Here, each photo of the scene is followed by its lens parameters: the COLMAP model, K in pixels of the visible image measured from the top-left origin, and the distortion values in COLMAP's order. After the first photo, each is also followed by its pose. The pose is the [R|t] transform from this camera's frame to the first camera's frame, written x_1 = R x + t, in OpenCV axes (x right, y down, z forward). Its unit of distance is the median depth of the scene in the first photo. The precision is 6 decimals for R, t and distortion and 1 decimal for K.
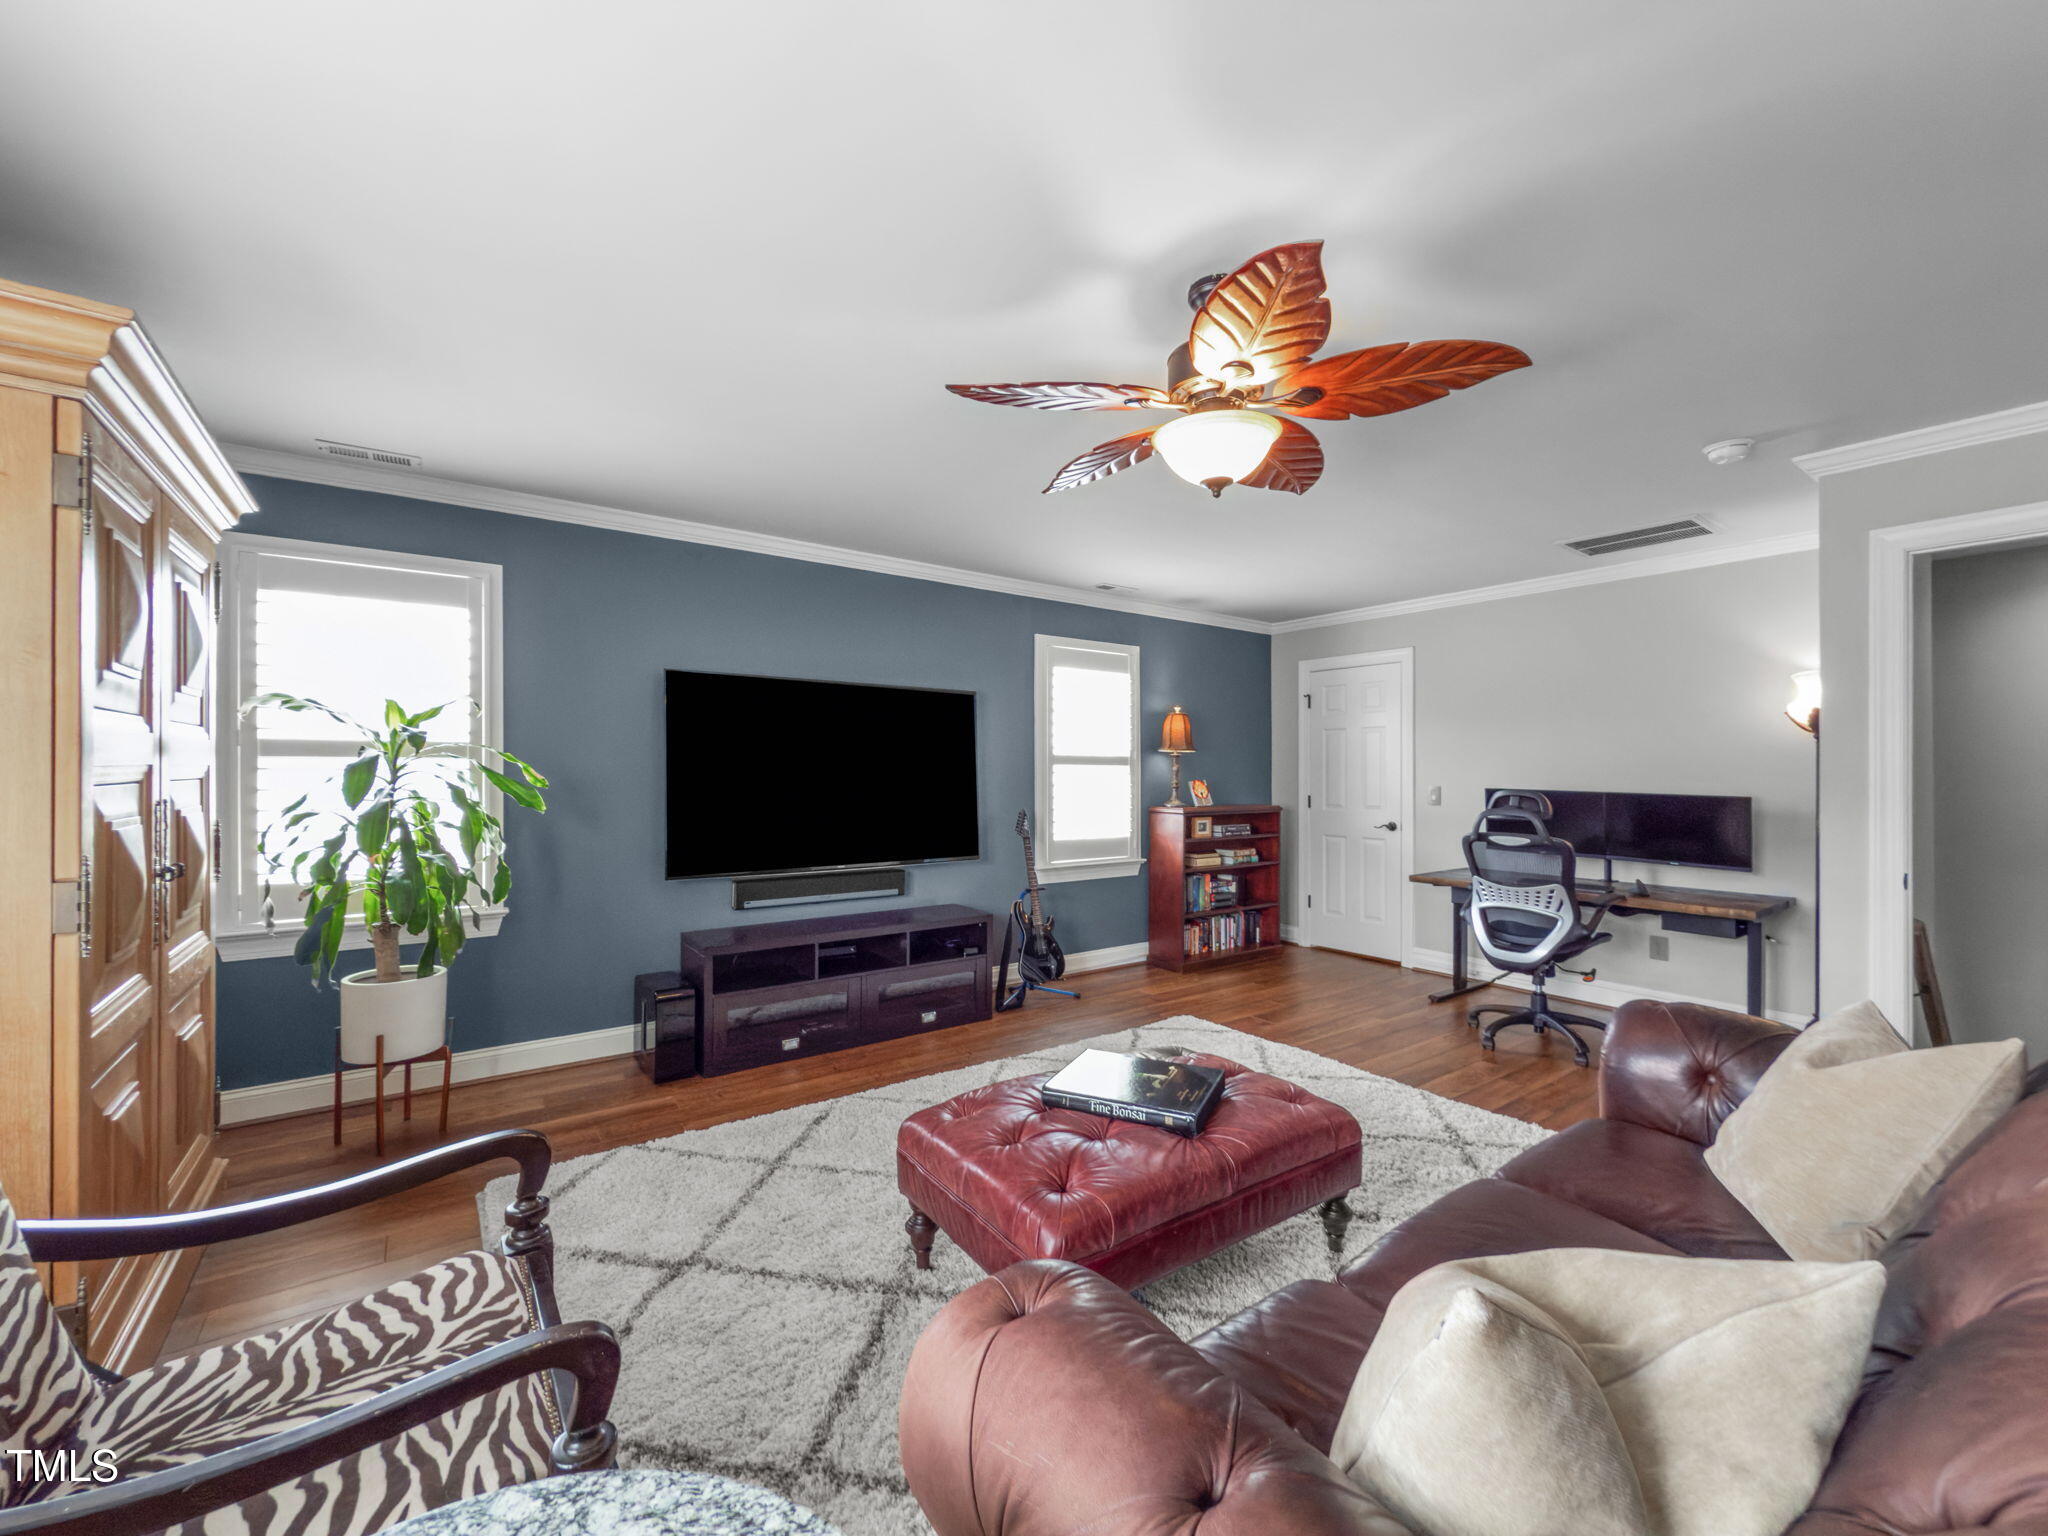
lens RADIAL K [[826.3, 0, 1024.0], [0, 826.3, 768.0], [0, 0, 1]] dist [-0.000147, 0.000001]
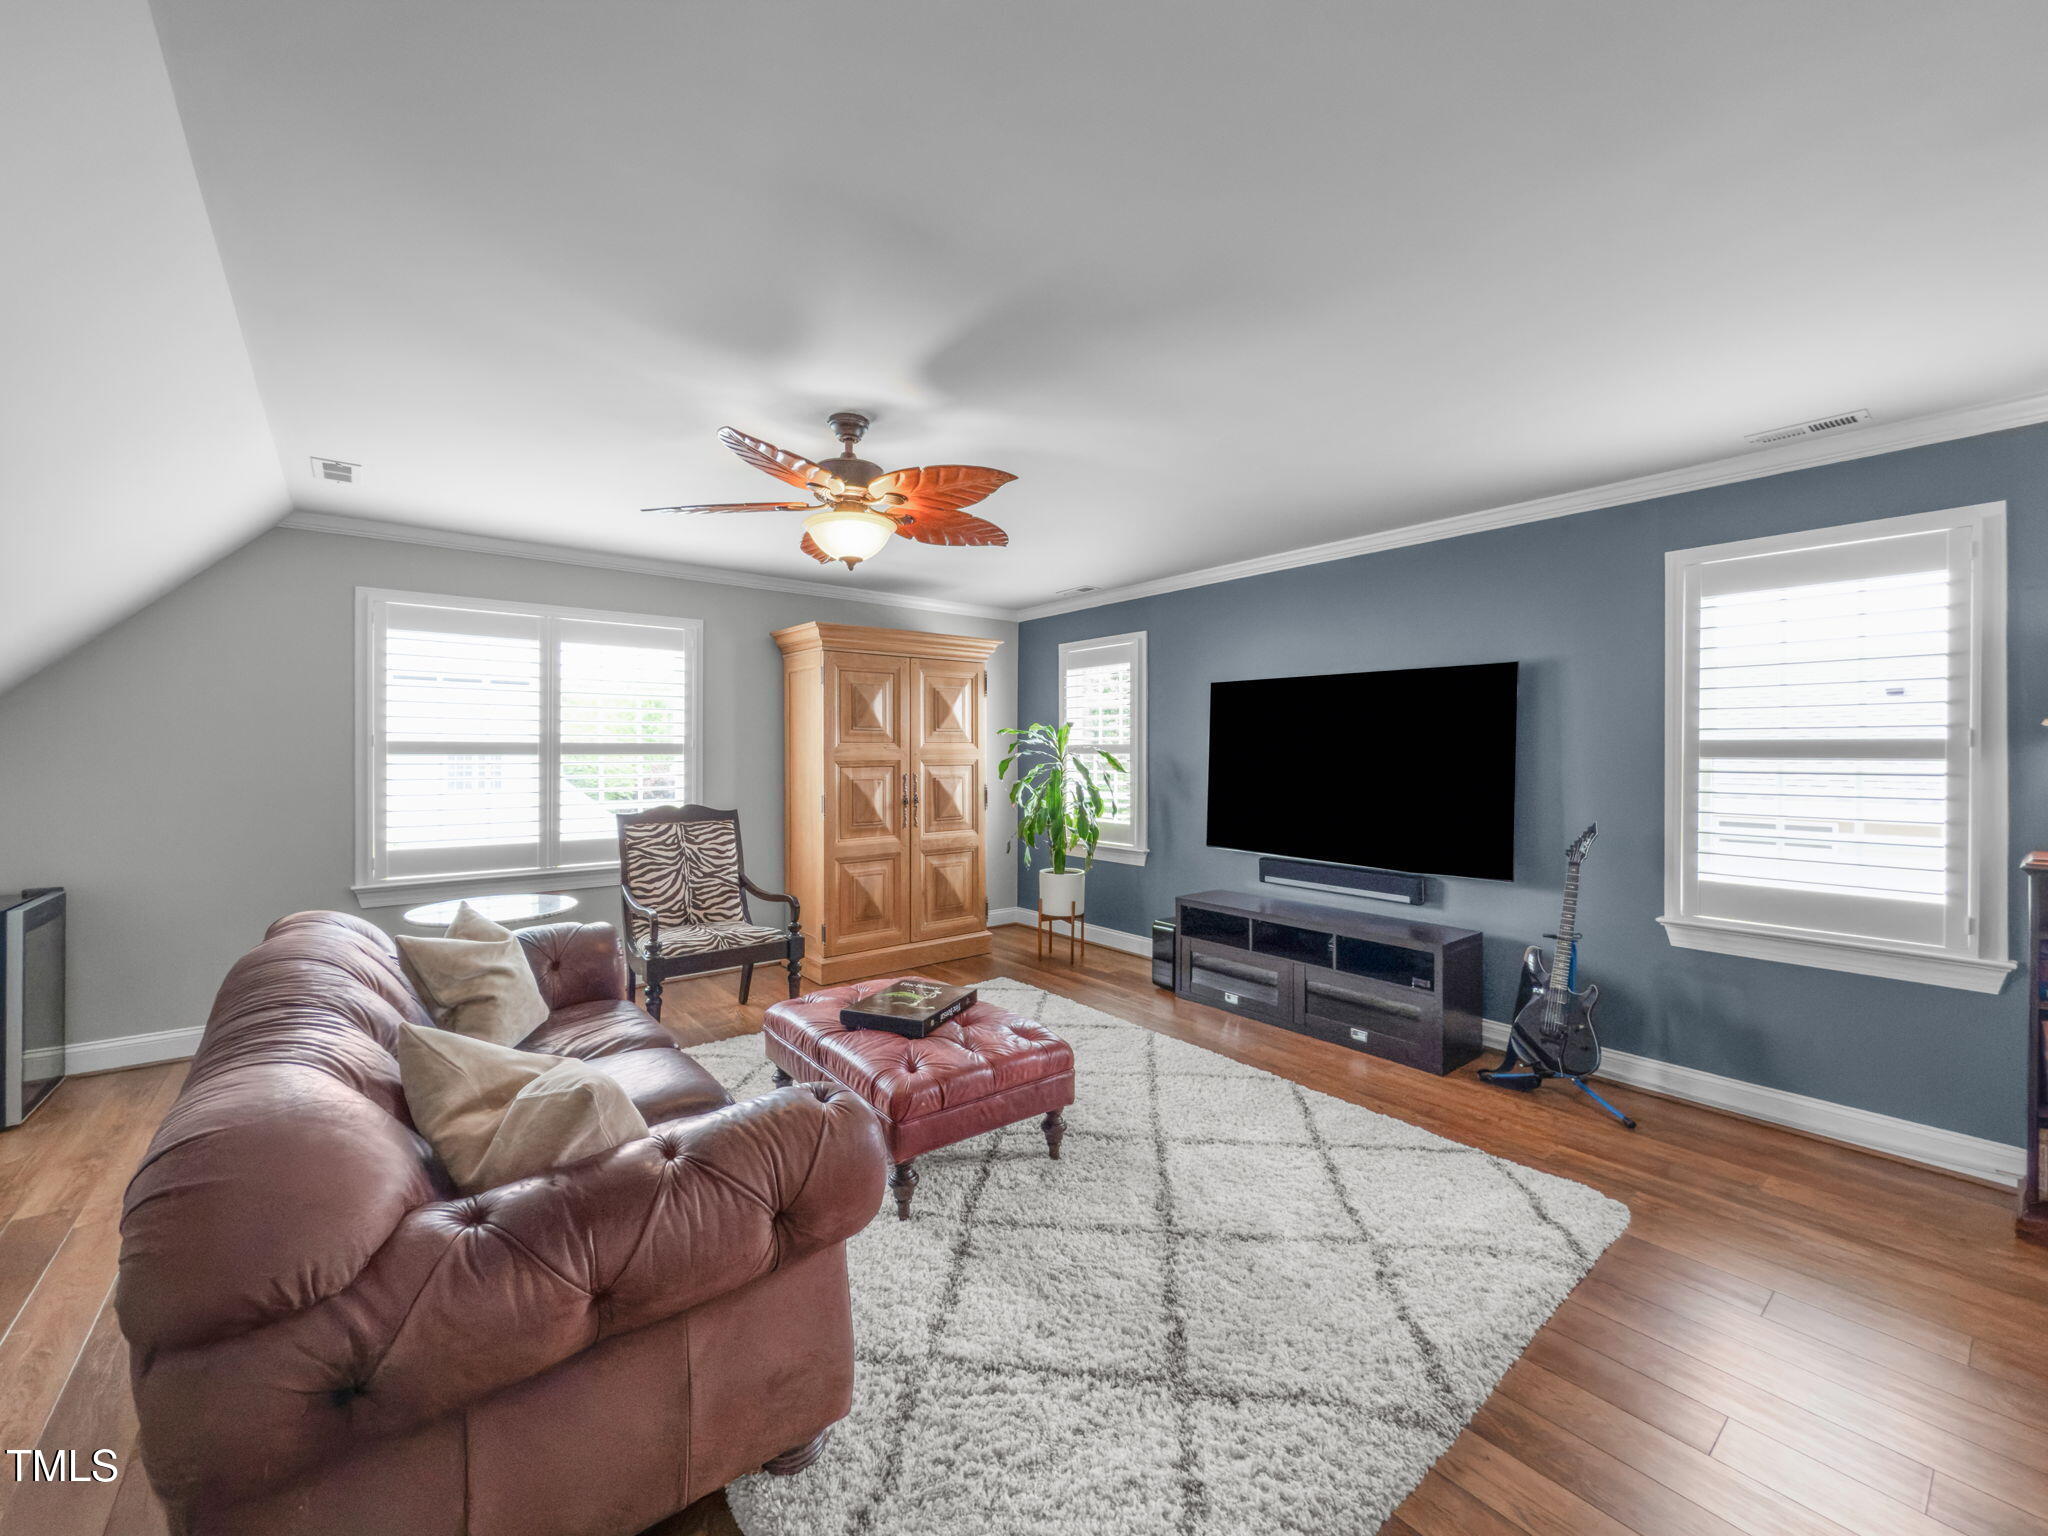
lens RADIAL K [[826.4, 0, 1023.6], [0, 826.4, 747.9], [0, 0, 1]] dist [-0.000969, -0.000079]
pose [[0.045921, -0.014002, -0.998847, 0.761657], [-0.004182, 0.999890, -0.014208, 0.000448], [0.998936, 0.004830, 0.045857, 0.575218]]
